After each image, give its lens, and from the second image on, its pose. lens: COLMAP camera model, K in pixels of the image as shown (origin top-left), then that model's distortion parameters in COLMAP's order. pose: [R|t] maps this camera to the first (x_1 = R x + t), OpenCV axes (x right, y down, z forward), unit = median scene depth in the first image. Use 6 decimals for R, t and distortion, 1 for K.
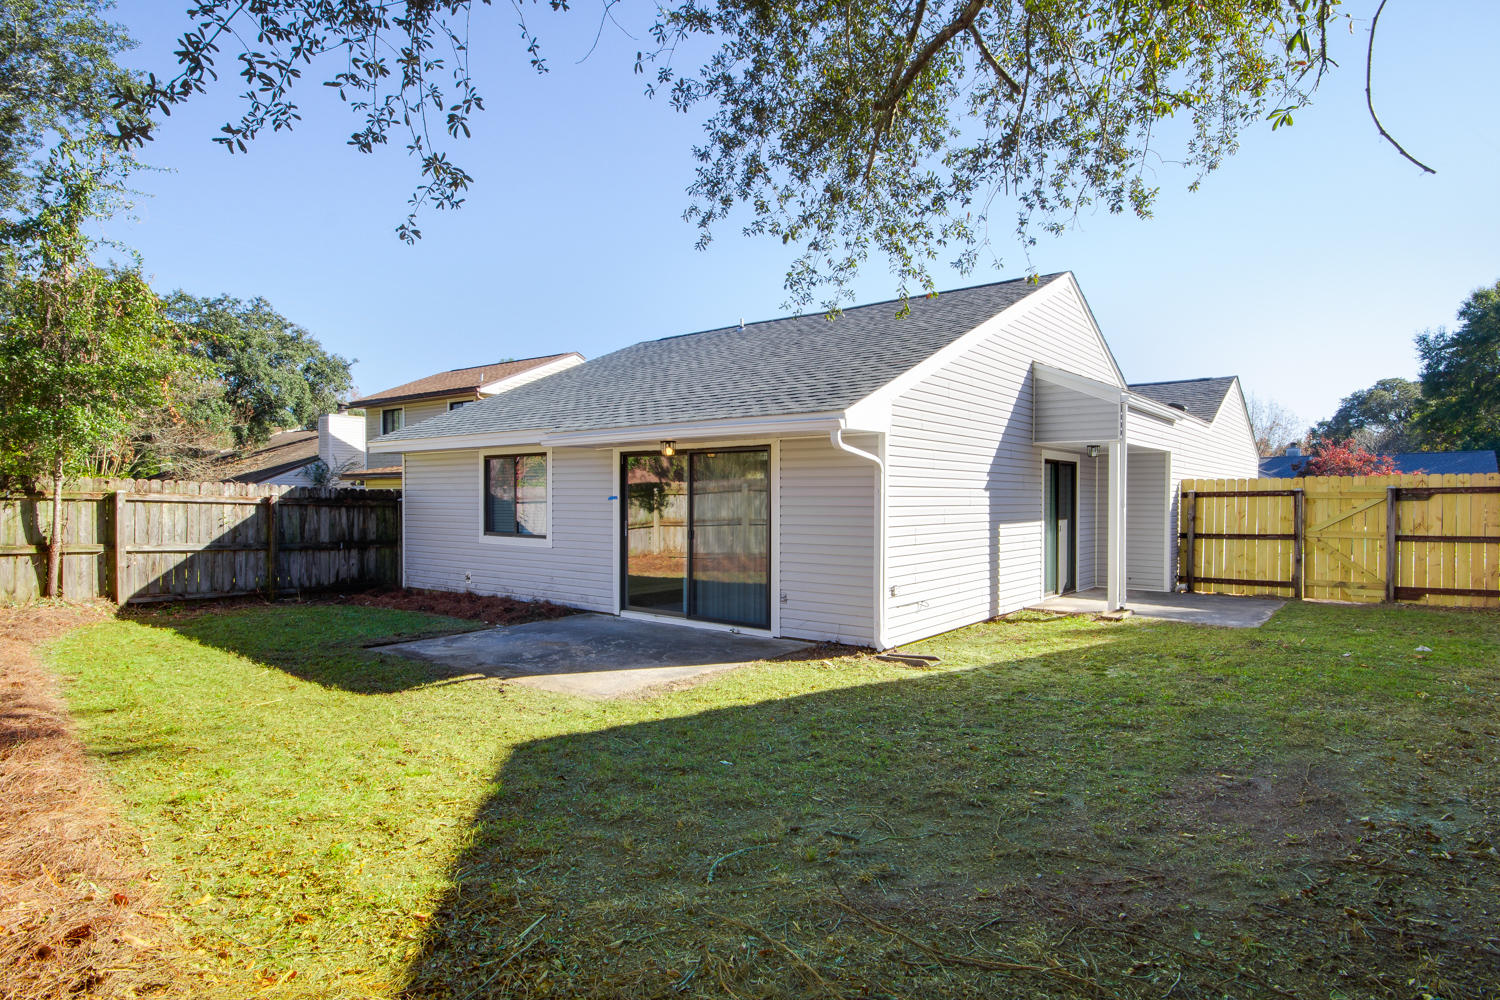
lens RADIAL K [[760.1, 0, 751.5], [0, 760.1, 501.4], [0, 0, 1]] dist [-0.000367, -0.000269]
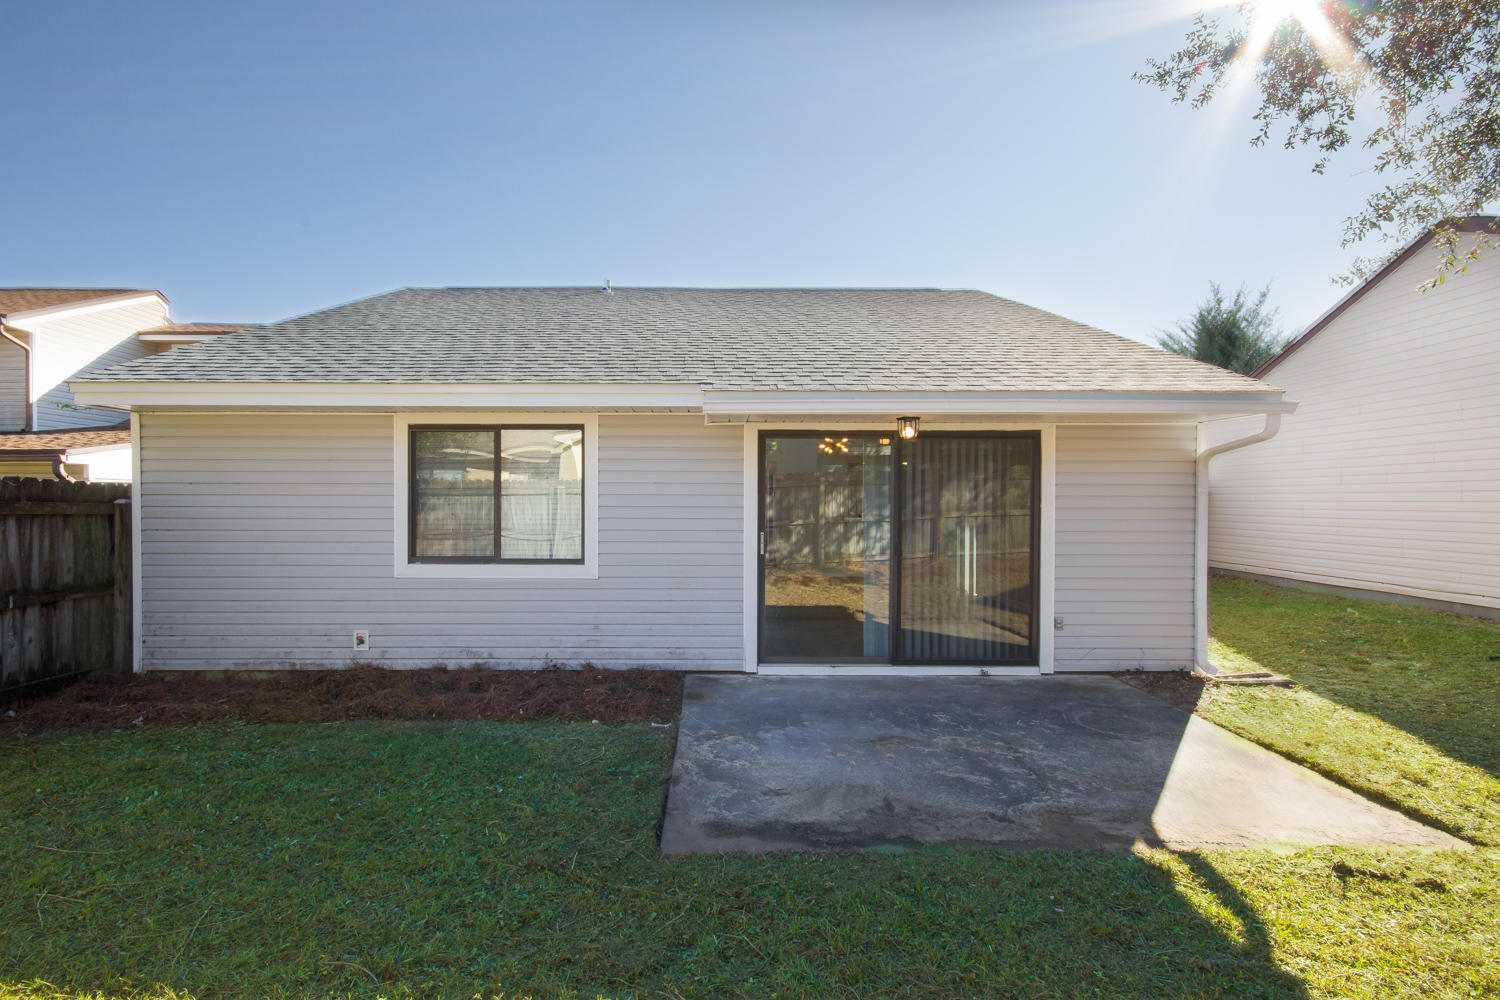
lens RADIAL K [[690.7, 0, 750.1], [0, 690.7, 503.2], [0, 0, 1]] dist [-0.003230, -0.000304]
pose [[0.799643, -0.003642, 0.600464, -0.484550], [0.002206, 0.999993, 0.003127, -0.001835], [-0.600471, -0.001176, 0.799645, 0.454664]]
